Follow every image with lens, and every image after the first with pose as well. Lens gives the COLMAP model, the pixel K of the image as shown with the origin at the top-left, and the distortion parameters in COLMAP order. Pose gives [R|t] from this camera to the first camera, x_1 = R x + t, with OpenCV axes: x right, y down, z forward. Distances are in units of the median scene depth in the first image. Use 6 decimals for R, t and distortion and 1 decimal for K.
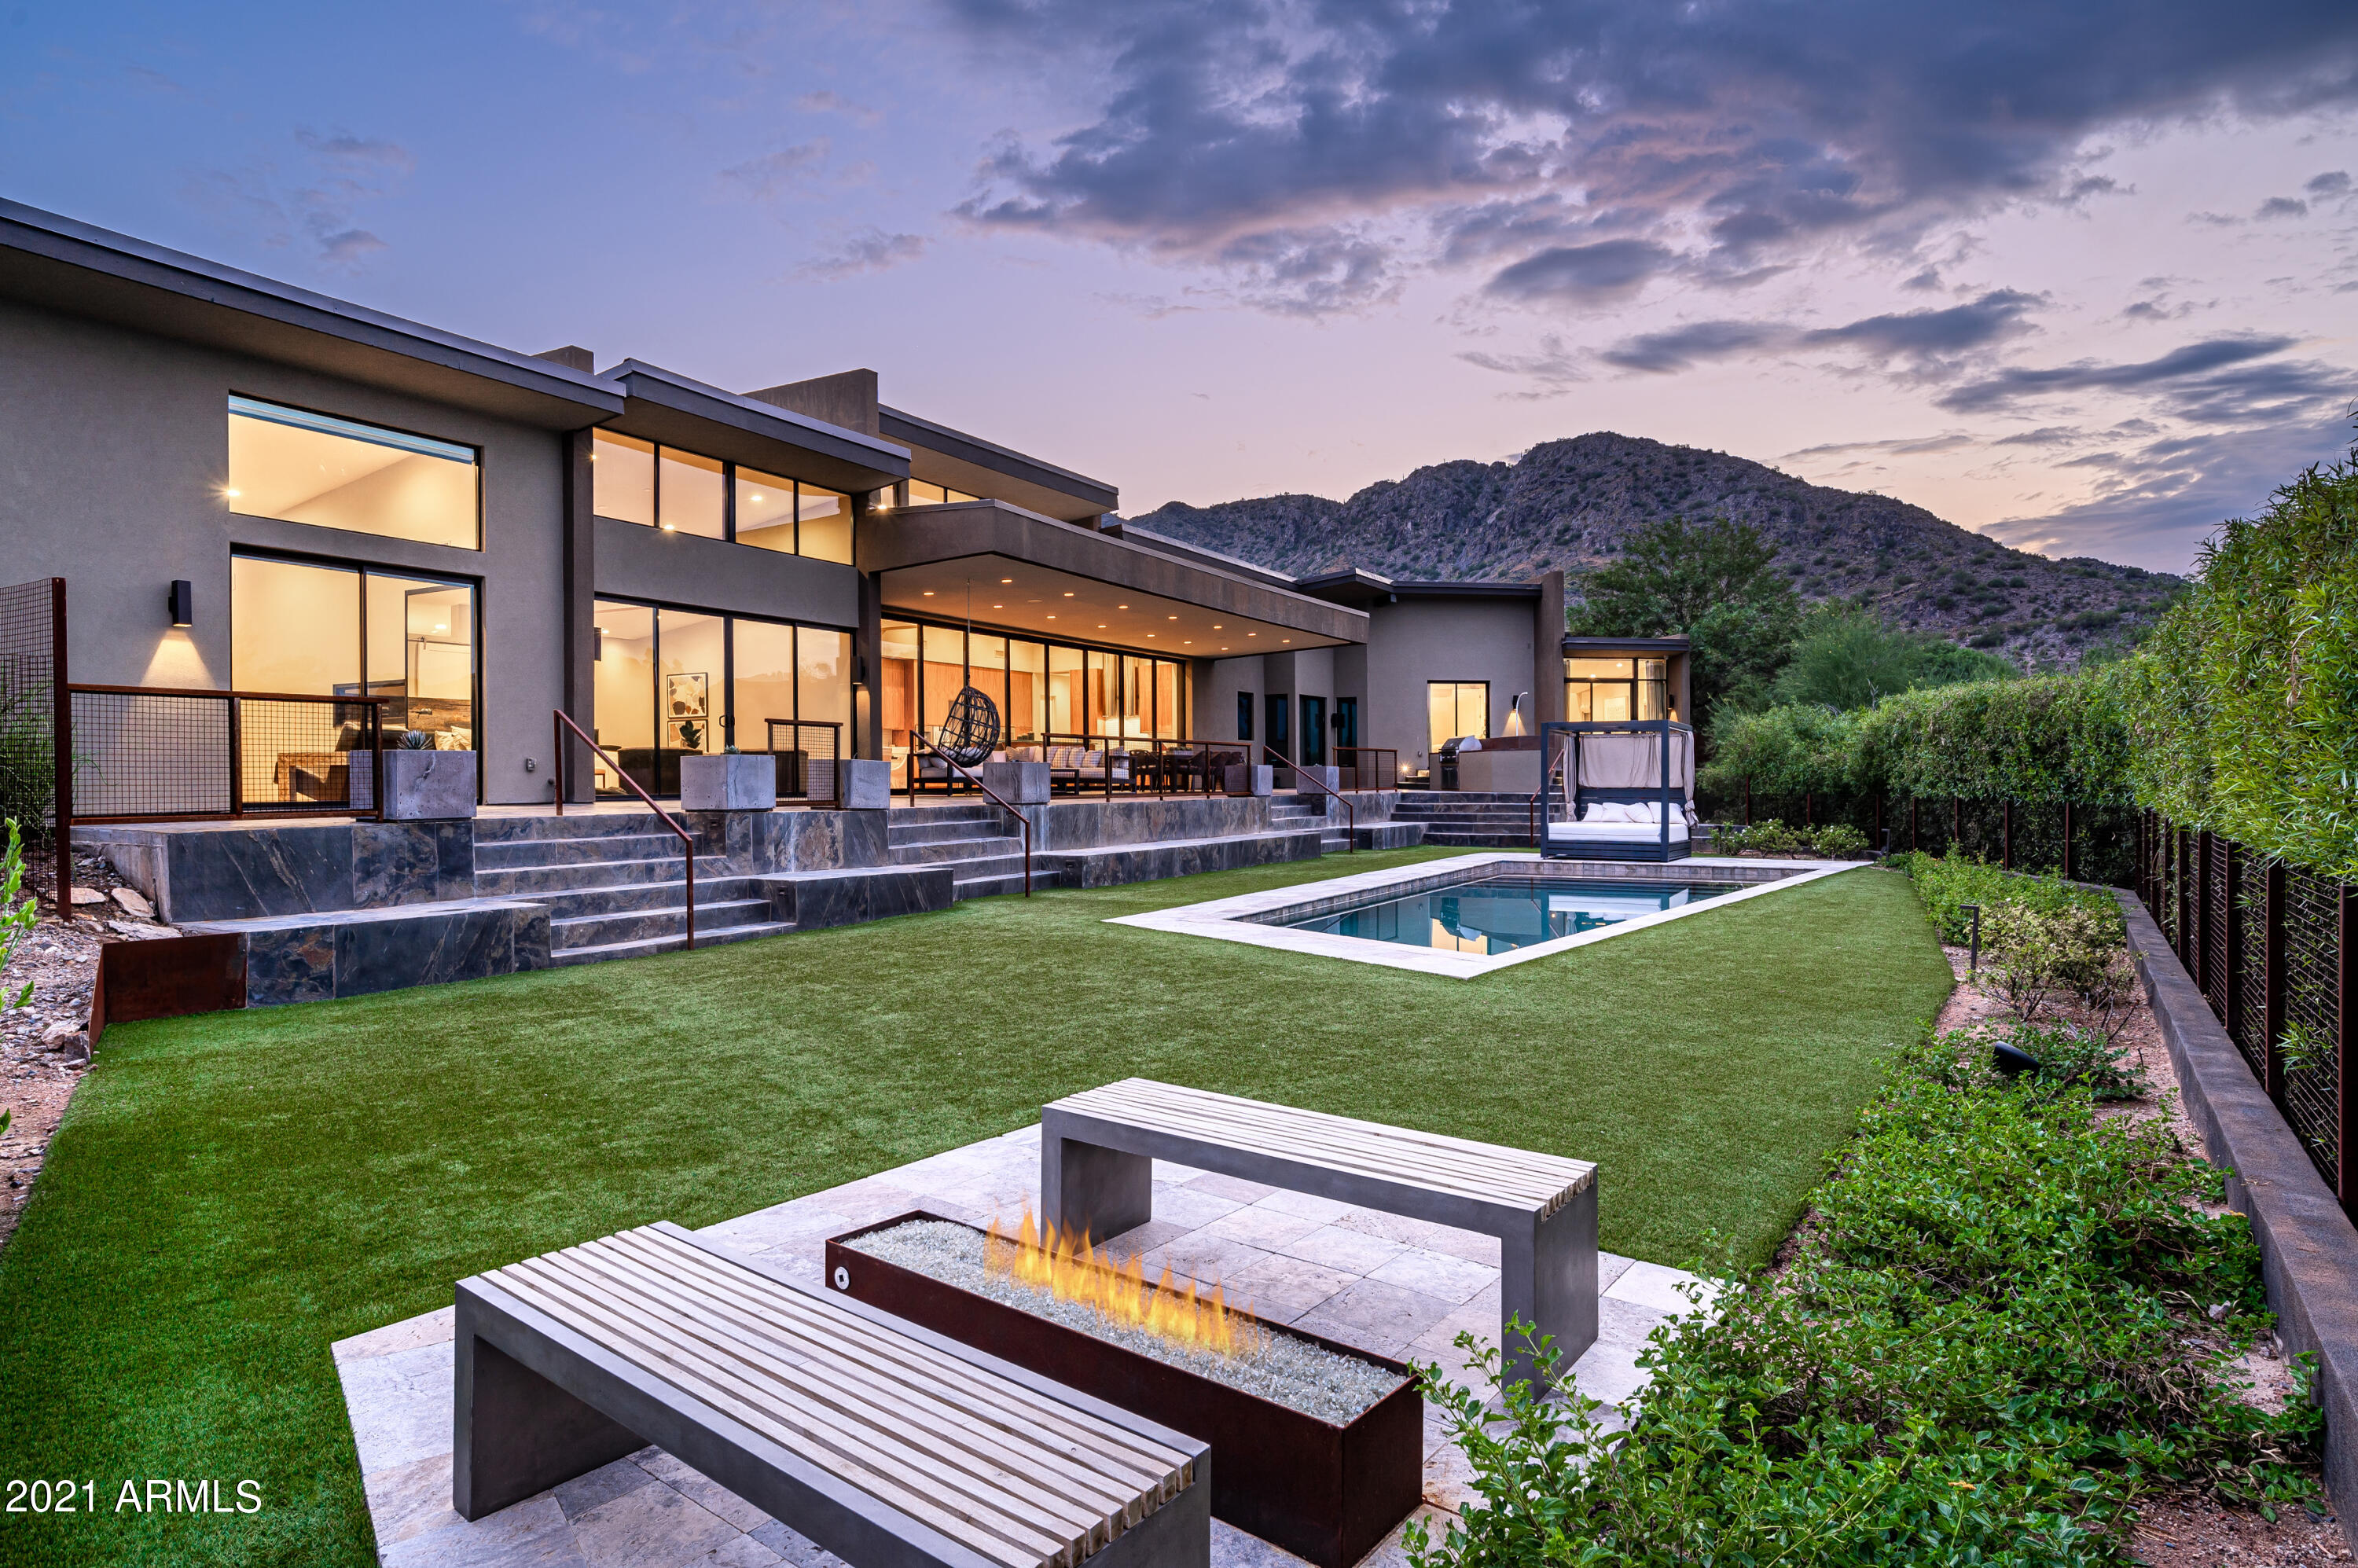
lens RADIAL K [[1307.7, 0, 1179.0], [0, 1307.7, 784.0], [0, 0, 1]] dist [0.000464, 0.000186]
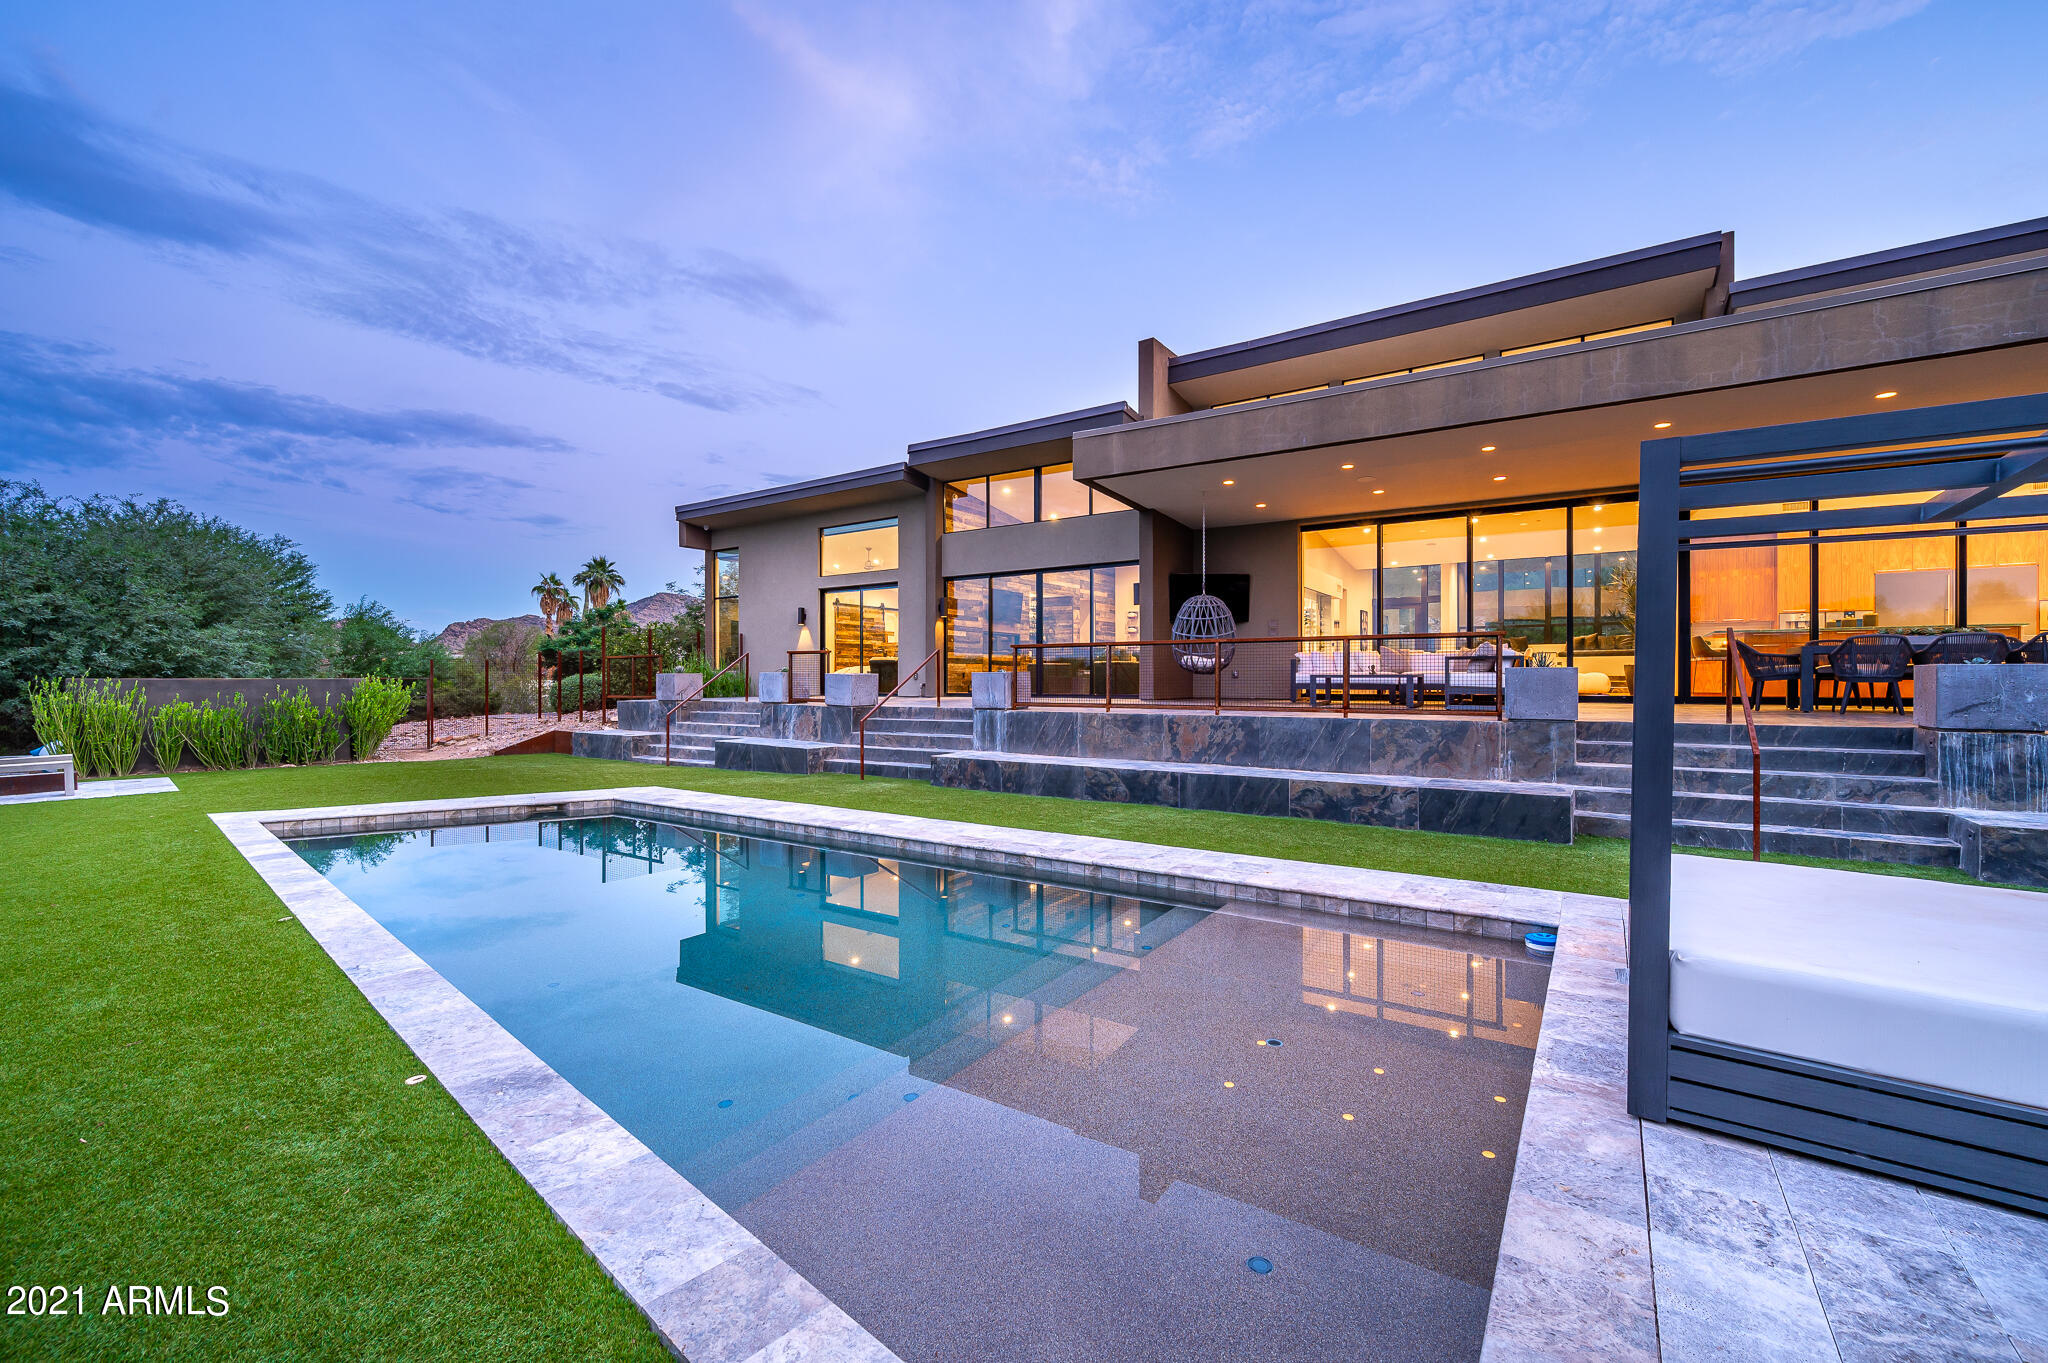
lens RADIAL K [[854.4, 0, 1024.0], [0, 854.4, 681.5], [0, 0, 1]] dist [-0.012041, -0.000046]
pose [[-0.091794, -0.003515, -0.995772, 0.410730], [-0.008717, 0.999958, -0.002726, -0.004309], [0.995740, 0.008430, -0.091821, 0.735410]]
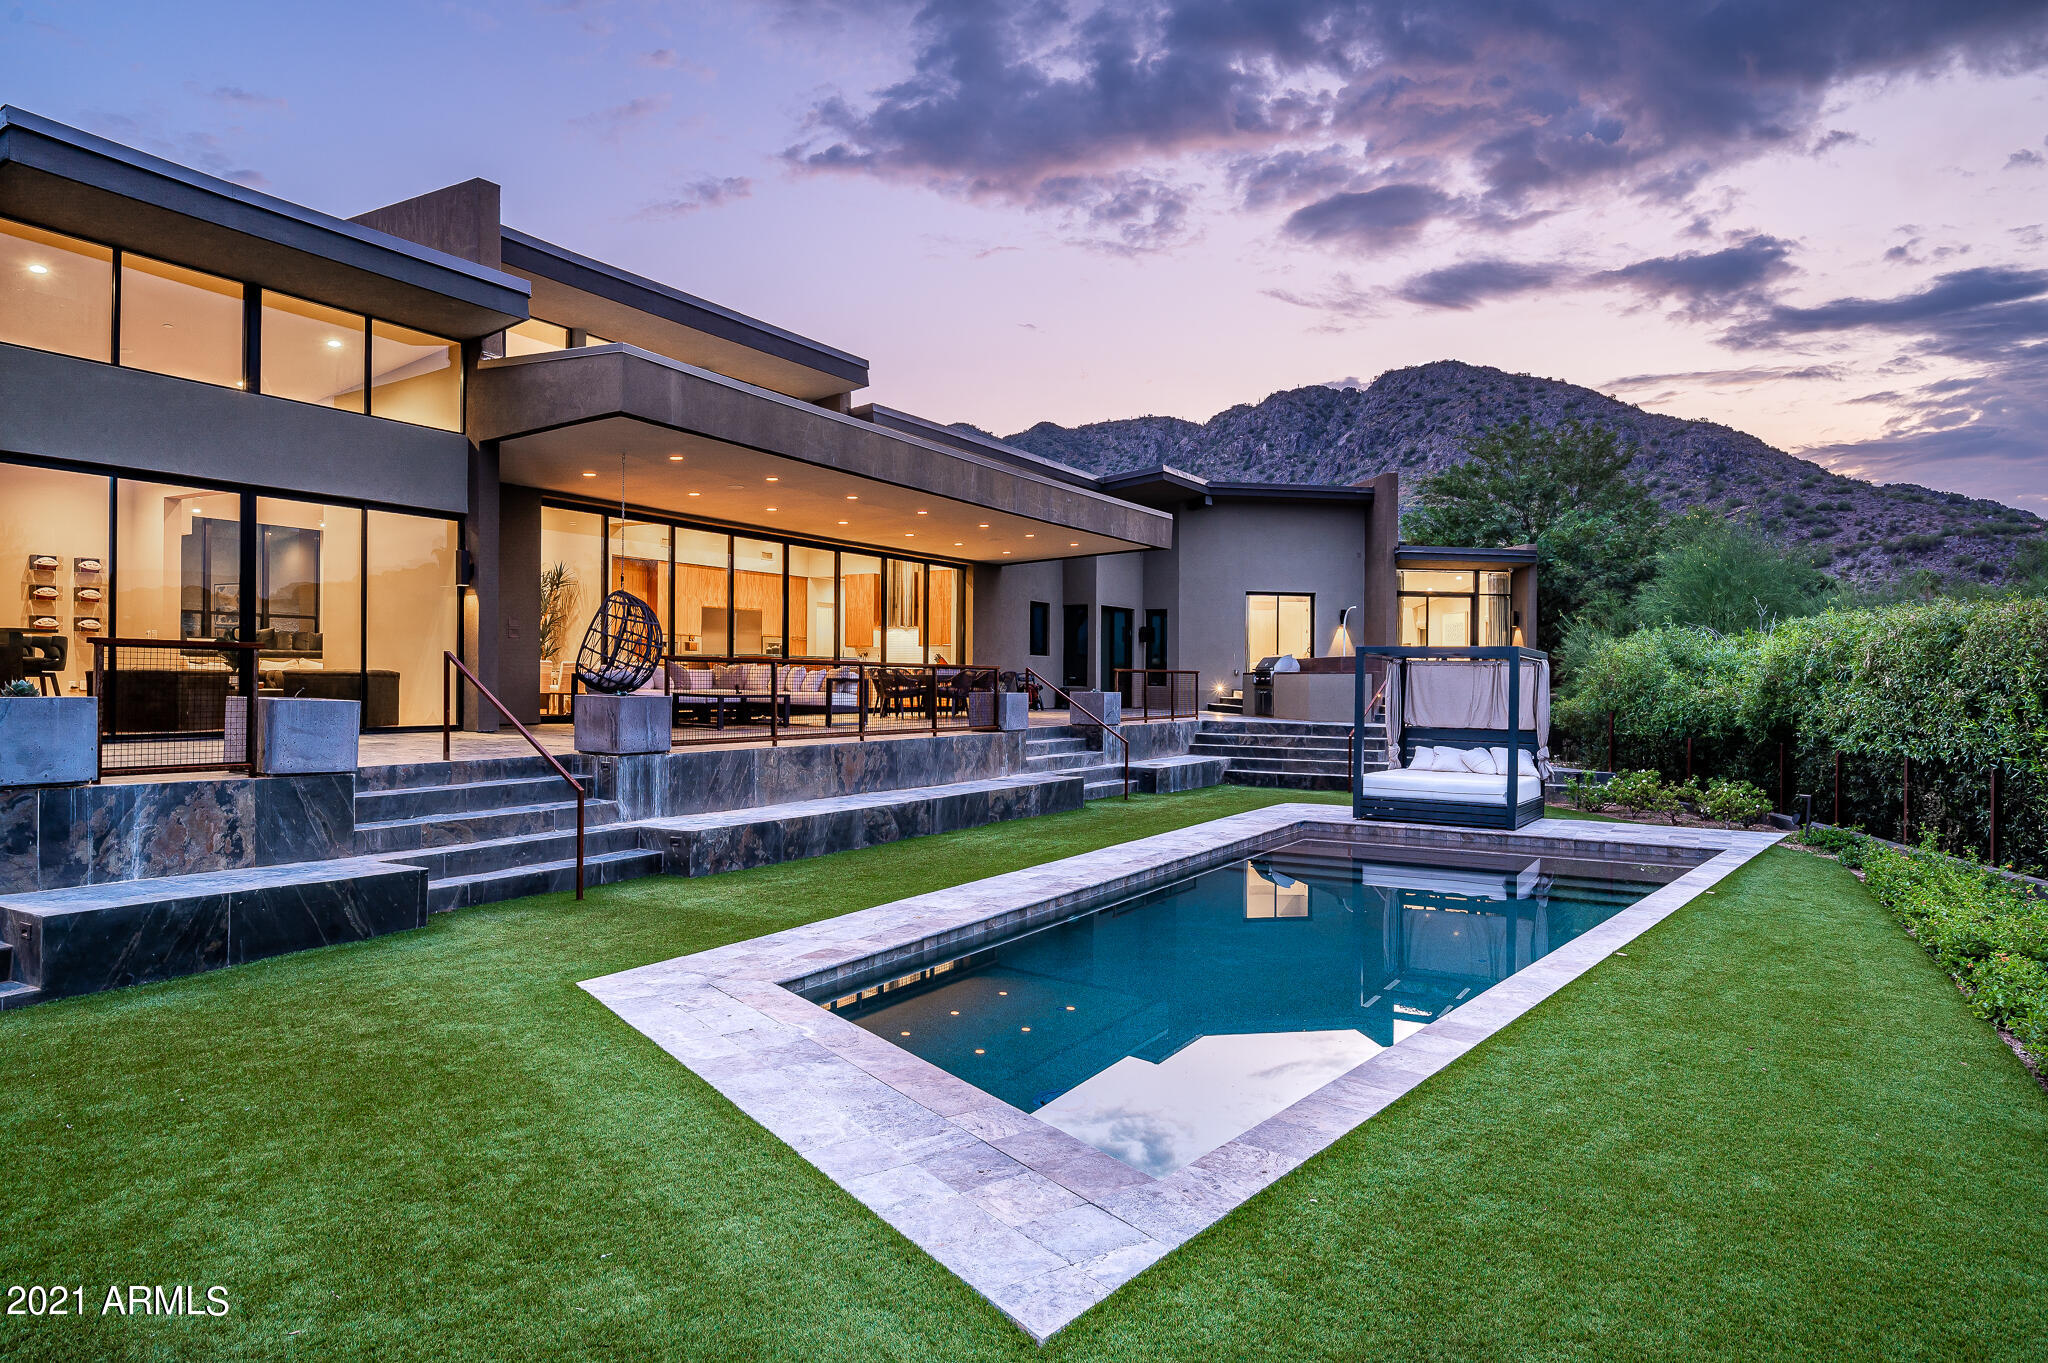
lens RADIAL K [[1223.4, 0, 1024.0], [0, 1223.4, 681.5], [0, 0, 1]] dist [0.000951, 0.000770]
pose [[0.999743, 0.014773, -0.017175, 0.075269], [-0.014832, 0.999884, -0.003317, -0.017315], [0.017124, 0.003571, 0.999847, 0.216942]]
